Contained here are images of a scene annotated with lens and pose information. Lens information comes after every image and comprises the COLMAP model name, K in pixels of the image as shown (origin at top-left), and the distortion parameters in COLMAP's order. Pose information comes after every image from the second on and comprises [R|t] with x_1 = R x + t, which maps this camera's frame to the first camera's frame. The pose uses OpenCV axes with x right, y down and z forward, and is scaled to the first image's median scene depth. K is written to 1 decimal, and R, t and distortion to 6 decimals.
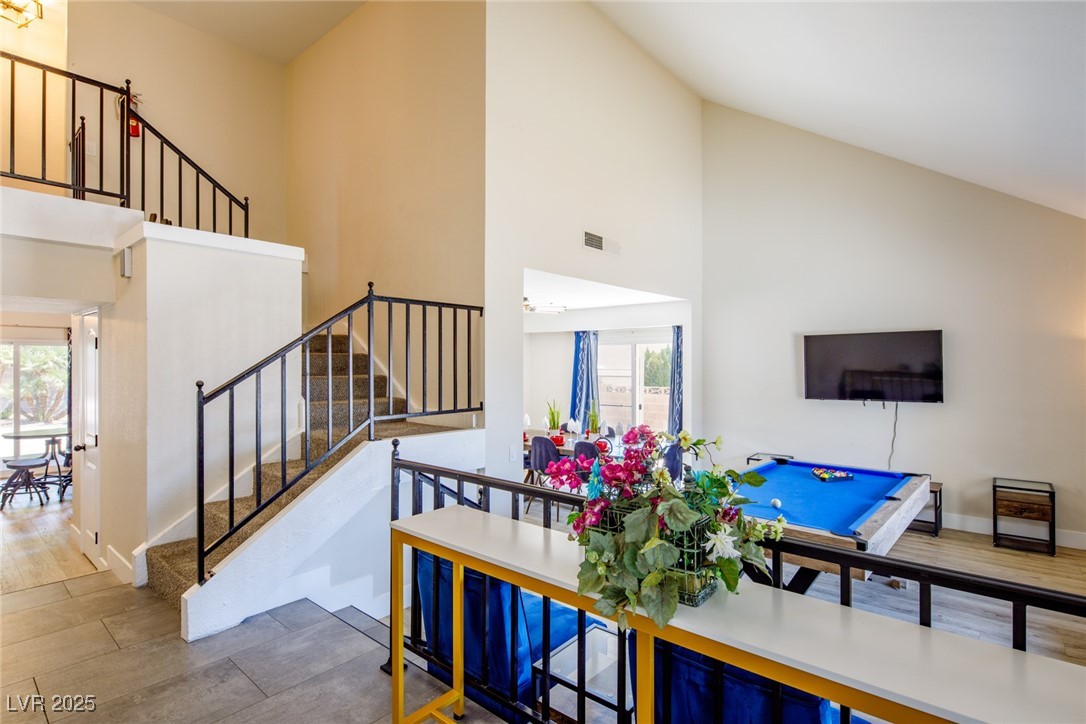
lens RADIAL K [[531.5, 0, 543.3], [0, 531.5, 364.9], [0, 0, 1]] dist [-0.004682, -0.002058]
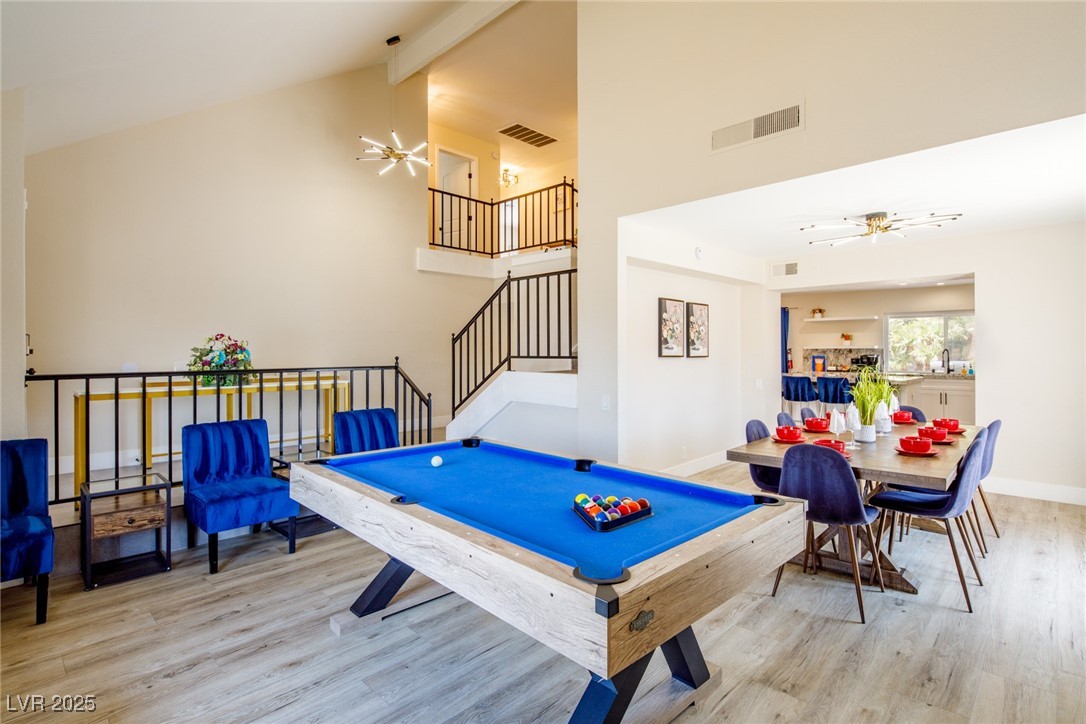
lens RADIAL K [[531.5, 0, 533.9], [0, 531.5, 360.3], [0, 0, 1]] dist [-0.004682, -0.002058]
pose [[-0.071701, 0.019349, -0.997238, 0.869452], [0.001699, 0.999813, 0.019276, 0.056395], [0.997425, -0.000312, -0.071720, 0.825573]]
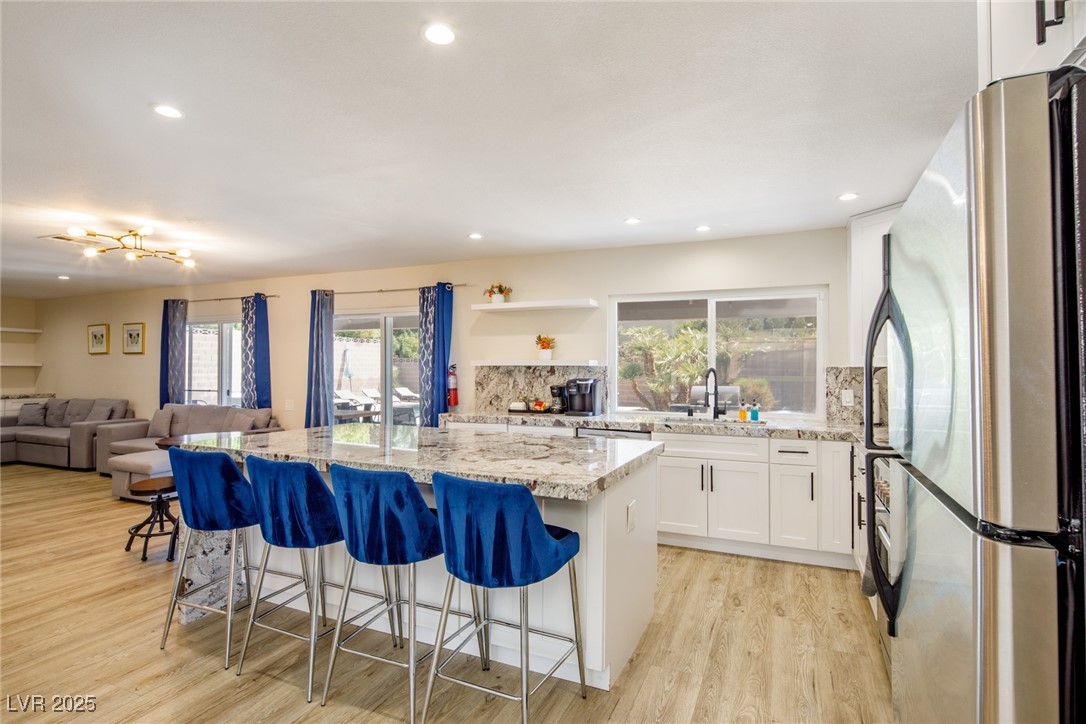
lens RADIAL K [[531.5, 0, 547.6], [0, 531.5, 366.2], [0, 0, 1]] dist [-0.004682, -0.002058]
pose [[0.289254, -0.003385, -0.957246, -0.261488], [-0.002121, 0.999989, -0.004177, 0.058033], [0.957250, 0.003238, 0.289244, 1.576232]]
